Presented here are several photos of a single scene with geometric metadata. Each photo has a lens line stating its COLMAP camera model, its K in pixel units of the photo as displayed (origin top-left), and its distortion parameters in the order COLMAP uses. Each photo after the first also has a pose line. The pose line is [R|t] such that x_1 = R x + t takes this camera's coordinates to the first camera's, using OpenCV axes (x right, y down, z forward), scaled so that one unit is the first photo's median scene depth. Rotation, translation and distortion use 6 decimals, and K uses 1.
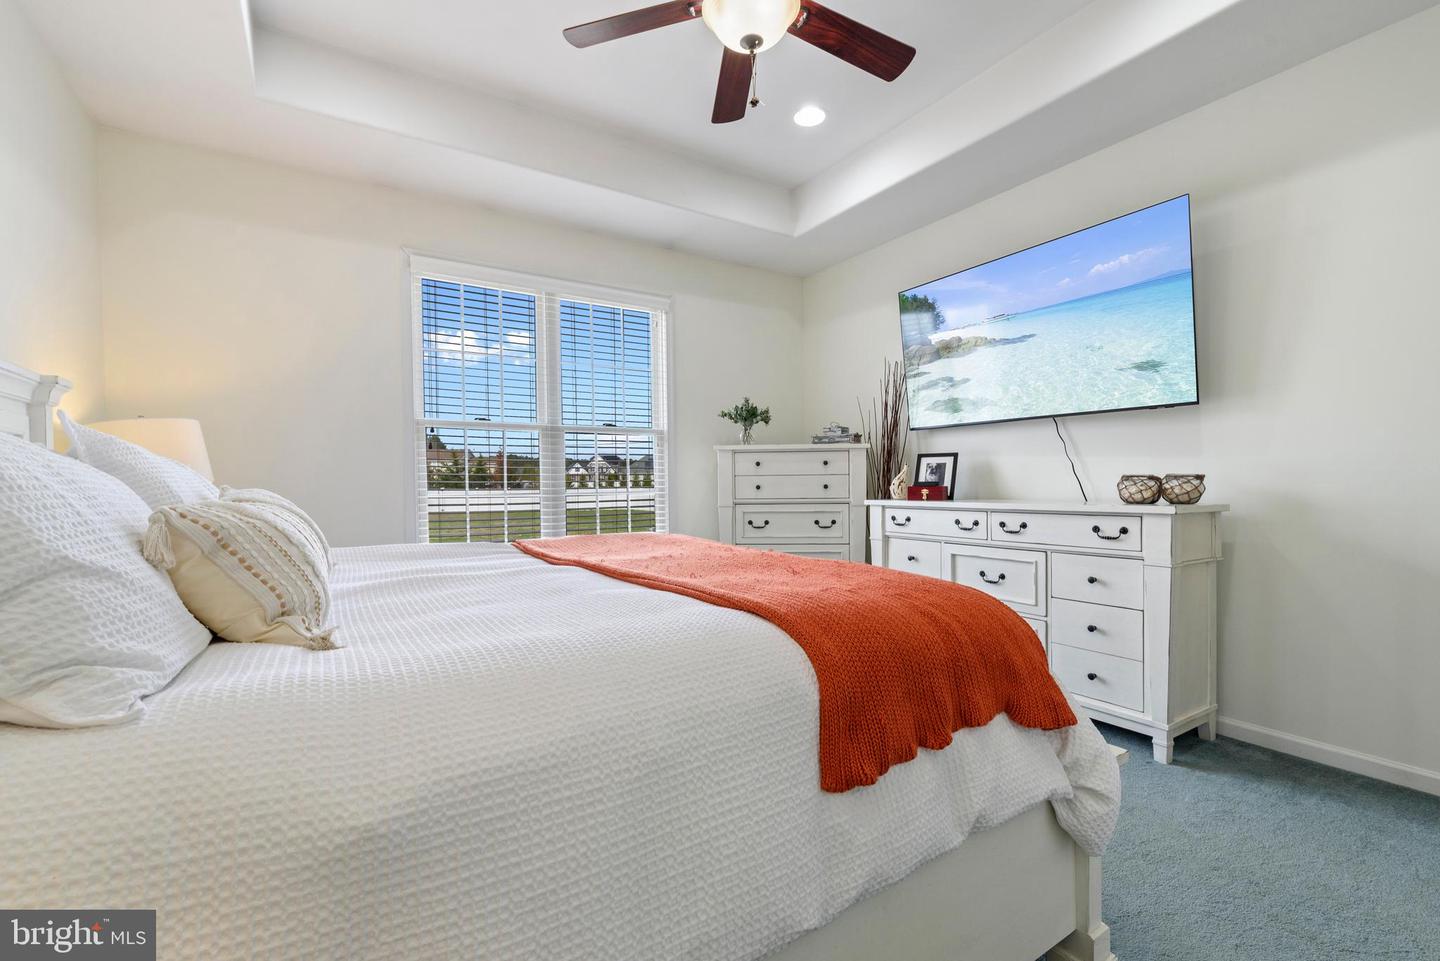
lens RADIAL K [[627.4, 0, 716.1], [0, 627.4, 487.6], [0, 0, 1]] dist [-0.000316, -0.000180]
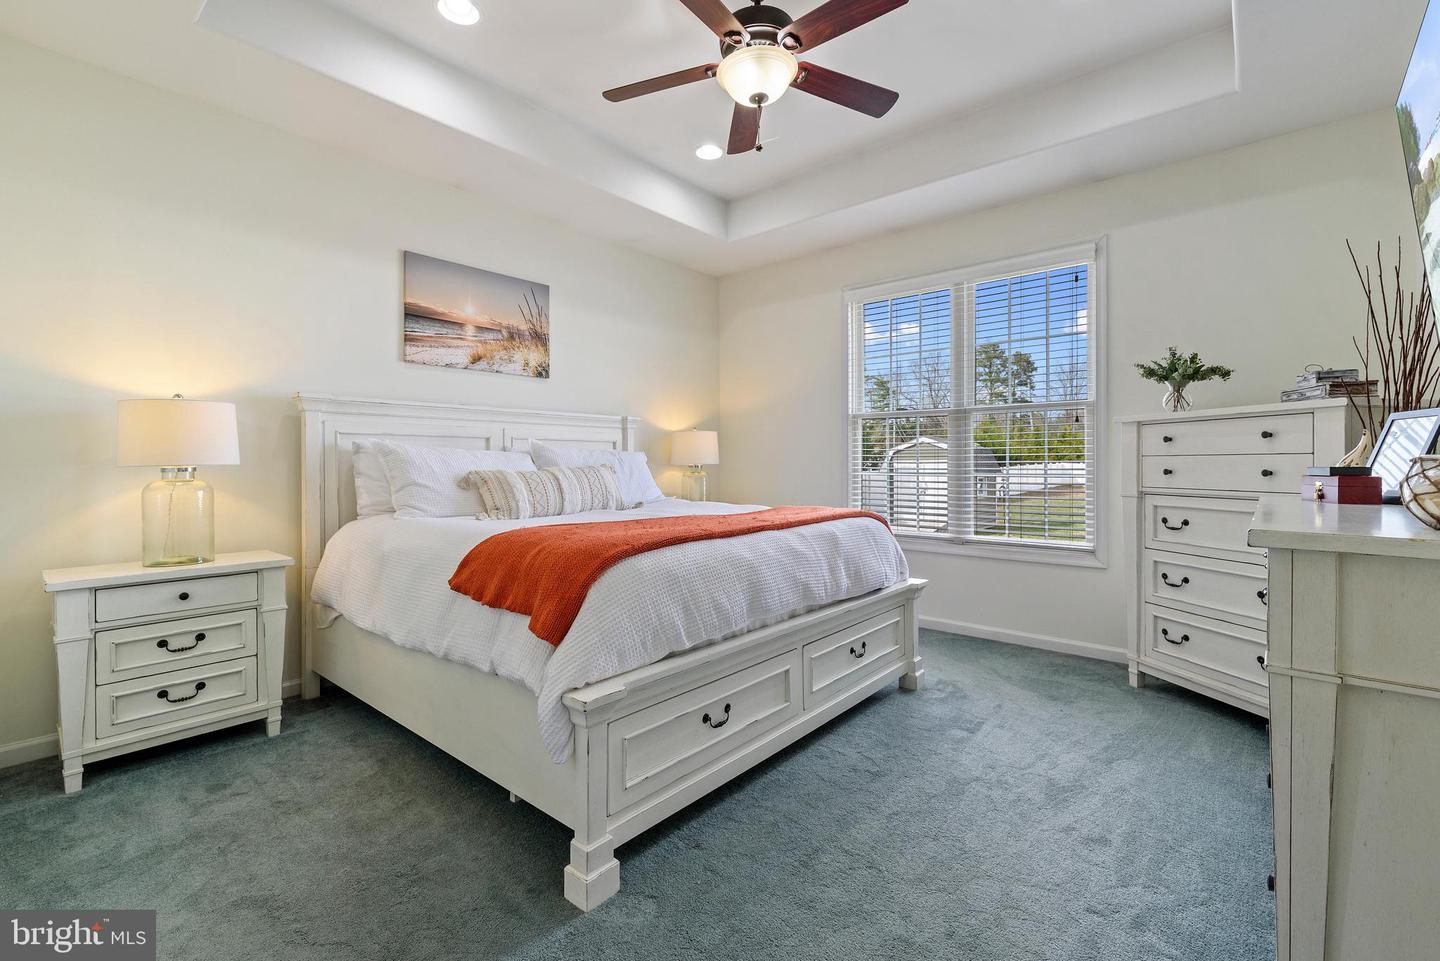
lens RADIAL K [[627.4, 0, 717.6], [0, 627.4, 466.5], [0, 0, 1]] dist [-0.000316, -0.000180]
pose [[0.280250, 0.010621, -0.959868, 0.606911], [-0.010656, 0.999912, 0.007953, -0.006784], [0.959868, 0.007999, 0.280339, 0.307991]]
